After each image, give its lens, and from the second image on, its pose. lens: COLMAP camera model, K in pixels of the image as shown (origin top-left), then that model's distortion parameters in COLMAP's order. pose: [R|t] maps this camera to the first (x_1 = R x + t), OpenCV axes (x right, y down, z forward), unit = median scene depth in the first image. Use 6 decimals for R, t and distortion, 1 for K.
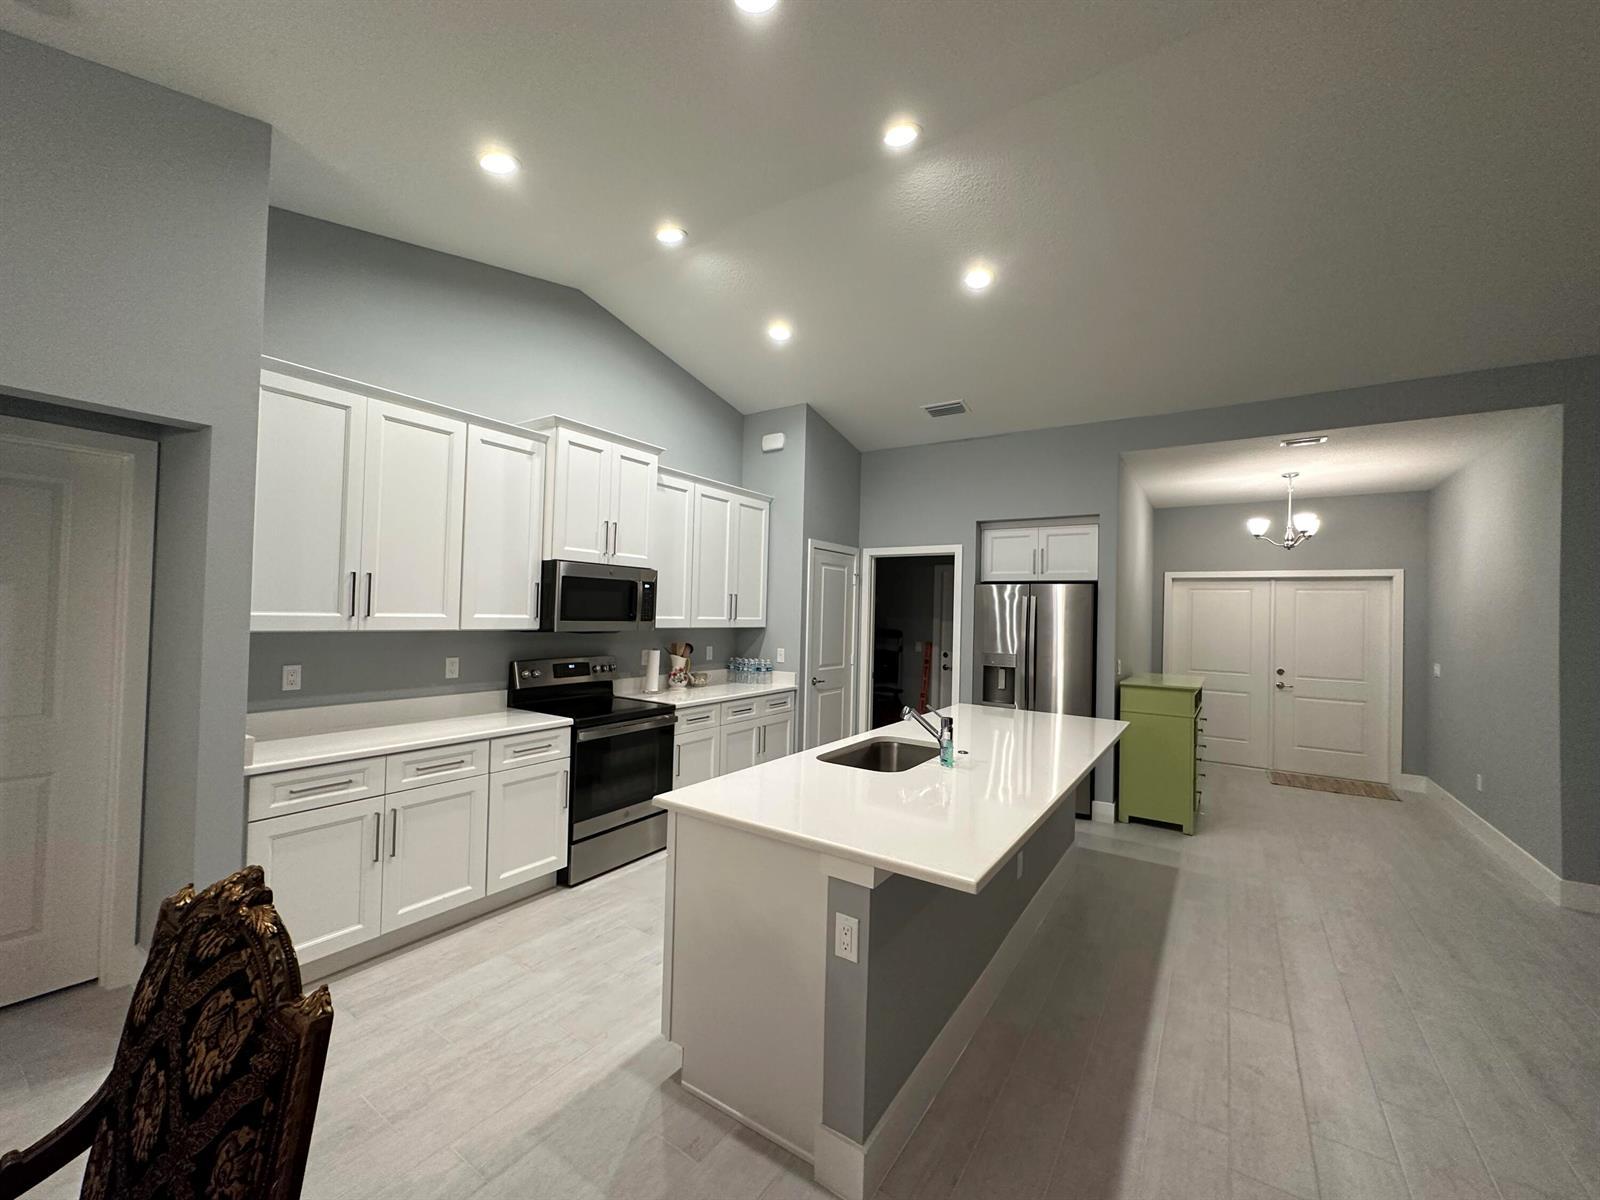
lens RADIAL K [[639.6, 0, 799.1], [0, 639.6, 599.7], [0, 0, 1]] dist [0.001335, 0.000539]
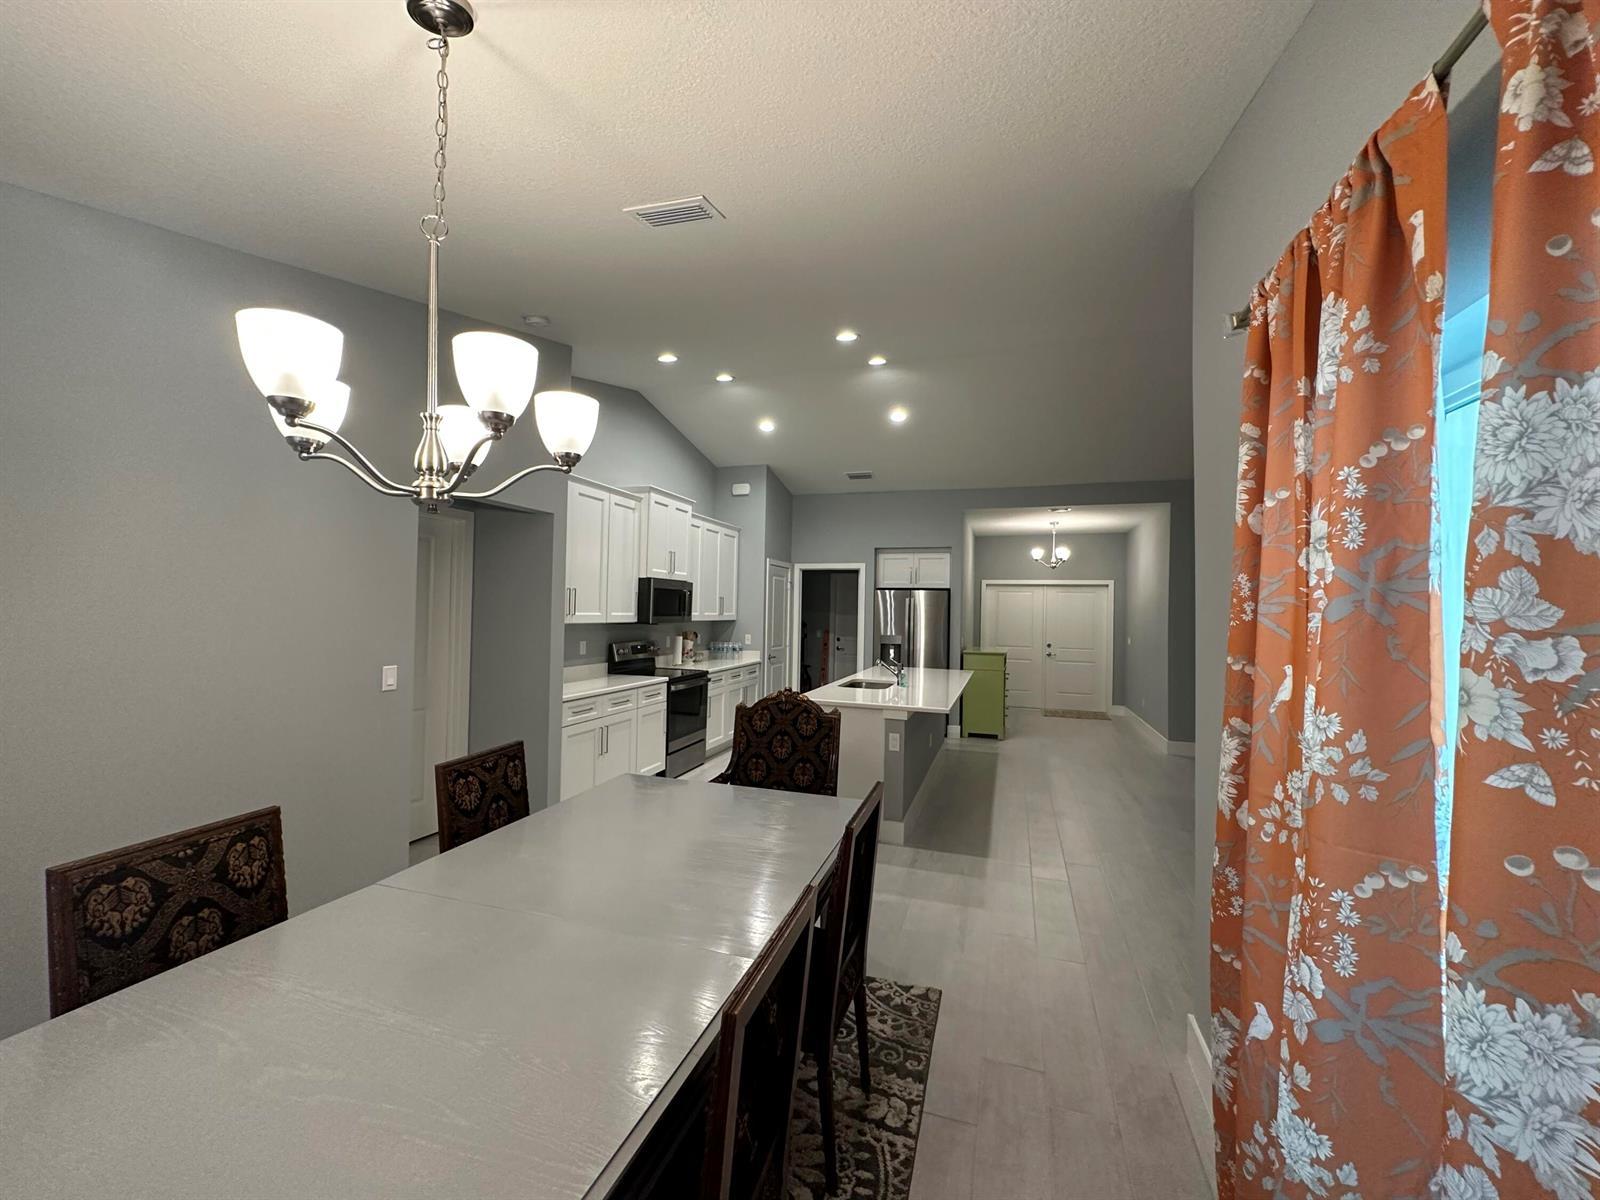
lens RADIAL K [[639.6, 0, 801.6], [0, 639.6, 601.1], [0, 0, 1]] dist [0.001335, 0.000539]
pose [[0.963359, -0.003595, 0.268192, -0.318357], [0.000976, 0.999951, 0.009896, -0.014182], [-0.268214, -0.009271, 0.963315, -0.437988]]
